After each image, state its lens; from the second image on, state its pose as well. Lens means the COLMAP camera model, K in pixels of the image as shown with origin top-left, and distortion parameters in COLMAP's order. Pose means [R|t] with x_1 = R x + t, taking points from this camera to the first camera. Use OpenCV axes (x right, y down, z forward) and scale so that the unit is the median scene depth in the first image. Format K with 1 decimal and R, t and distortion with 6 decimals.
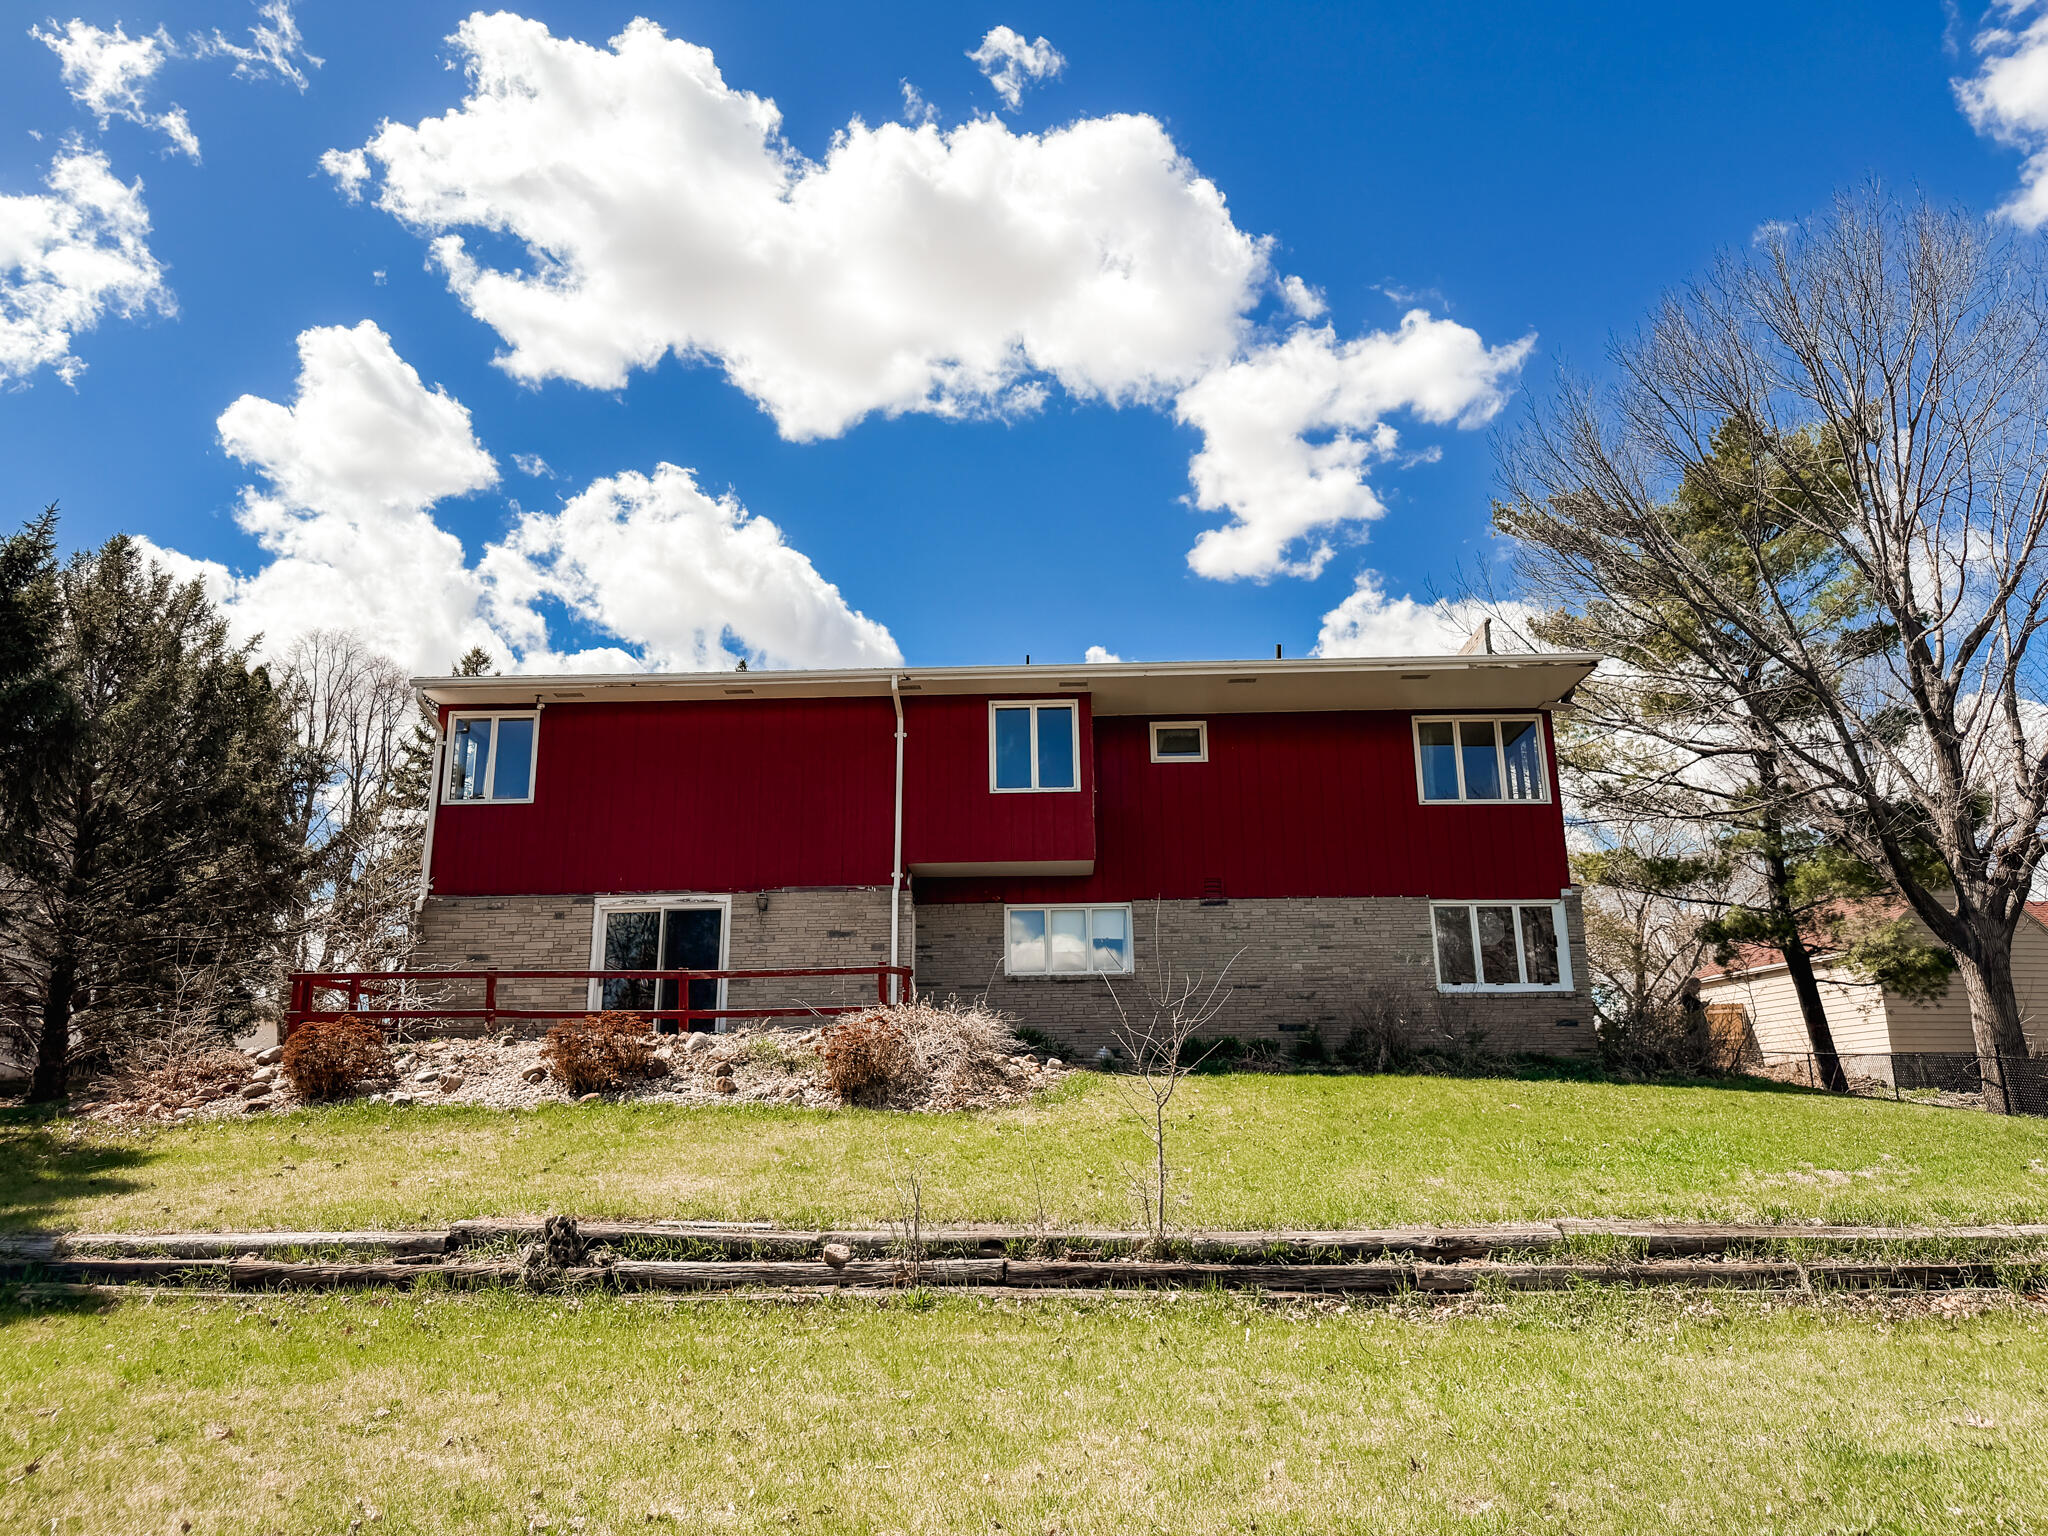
lens RADIAL K [[1497.5, 0, 926.9], [0, 1497.5, 766.0], [0, 0, 1]] dist [0.085515, -0.188275]
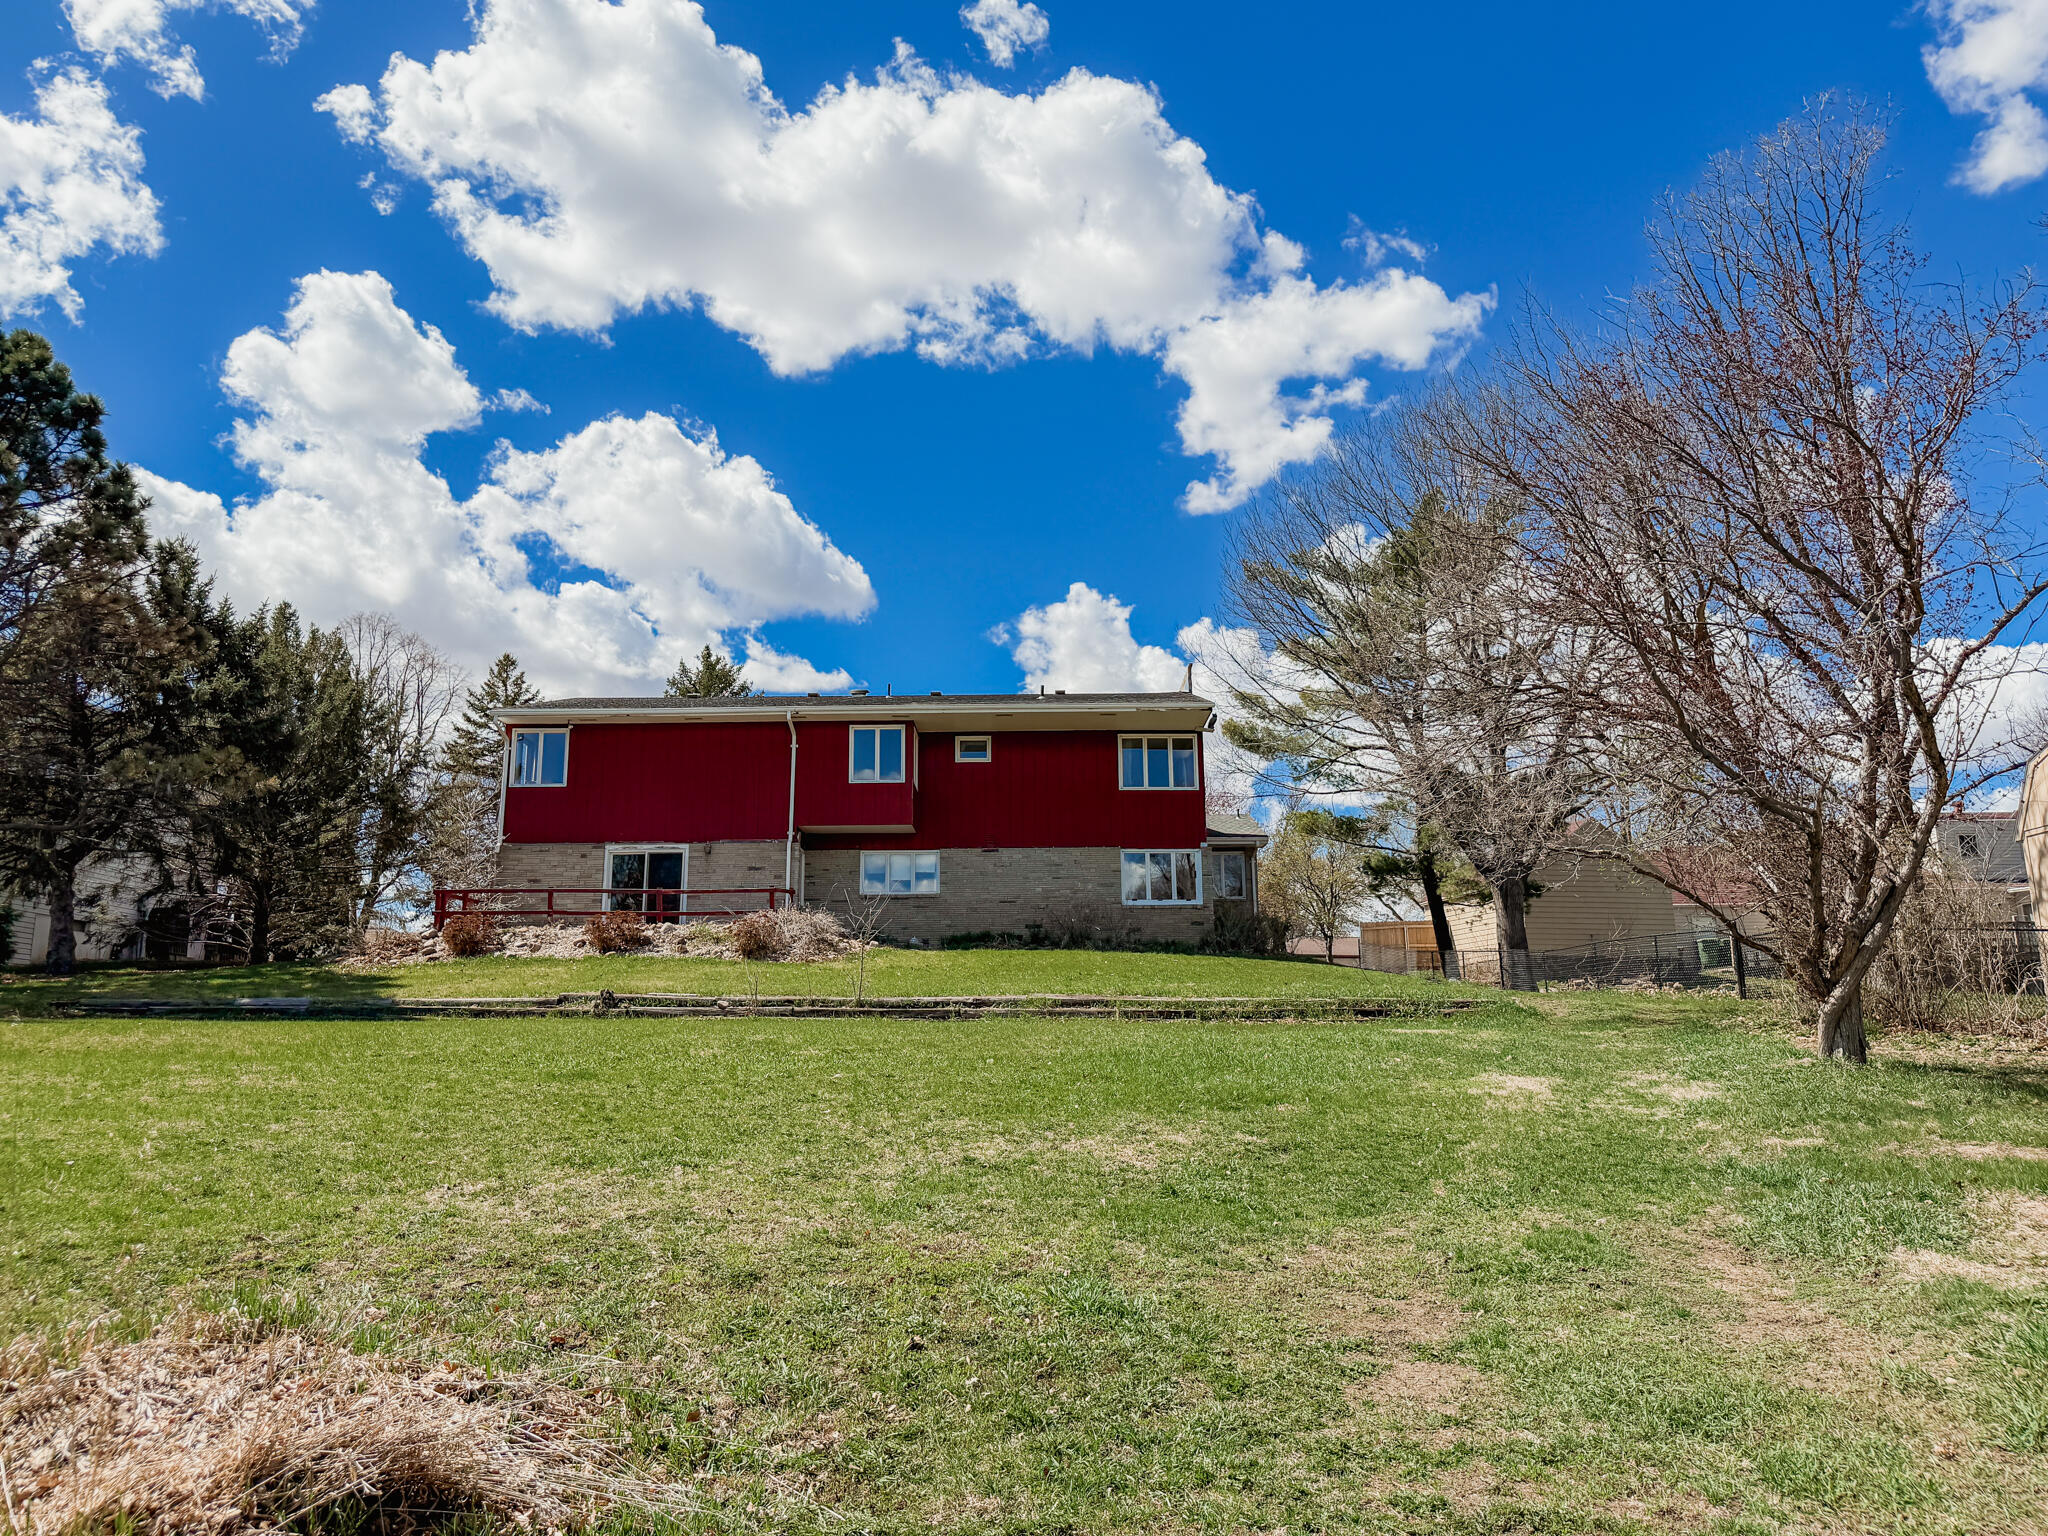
lens RADIAL K [[1676.7, 0, 1024.0], [0, 1676.7, 768.0], [0, 0, 1]] dist [-0.097977, 0.006501]
pose [[0.998698, 0.007689, 0.050434, 0.136043], [-0.010507, 0.998384, 0.055850, -0.098429], [-0.049923, -0.056307, 0.997165, -0.793748]]
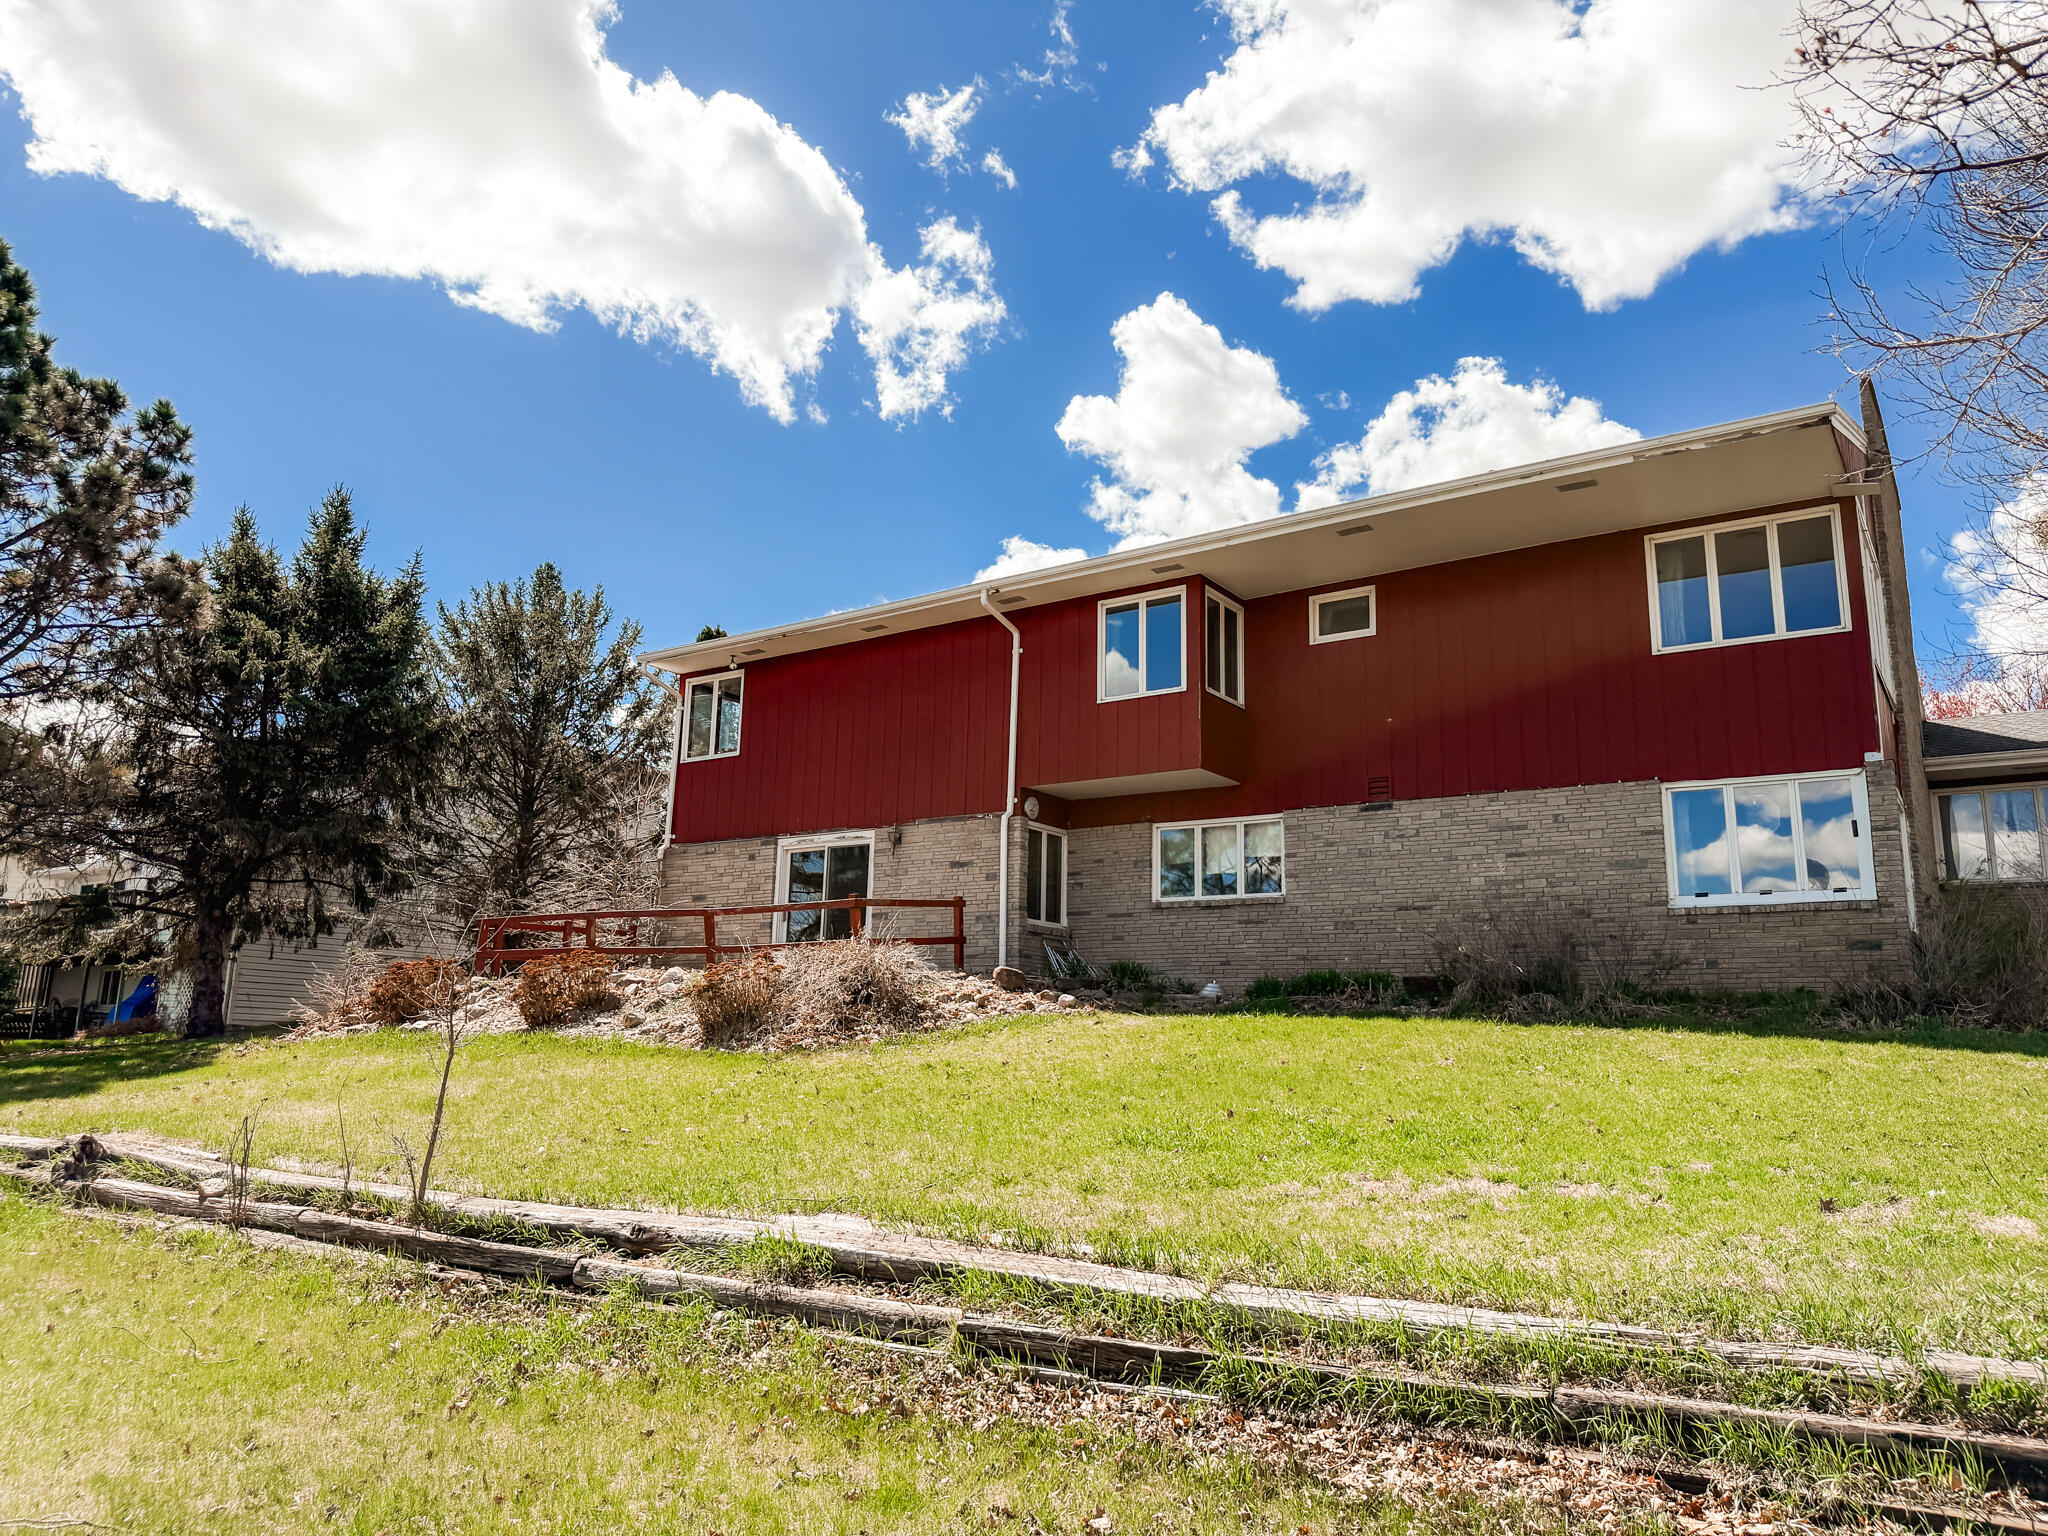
lens RADIAL K [[1497.5, 0, 926.9], [0, 1497.5, 766.0], [0, 0, 1]] dist [0.085515, -0.188275]
pose [[0.801612, -0.079965, -0.592472, 0.482157], [0.102001, 0.994777, 0.003742, 0.040955], [0.589079, -0.063432, 0.805582, 0.199058]]
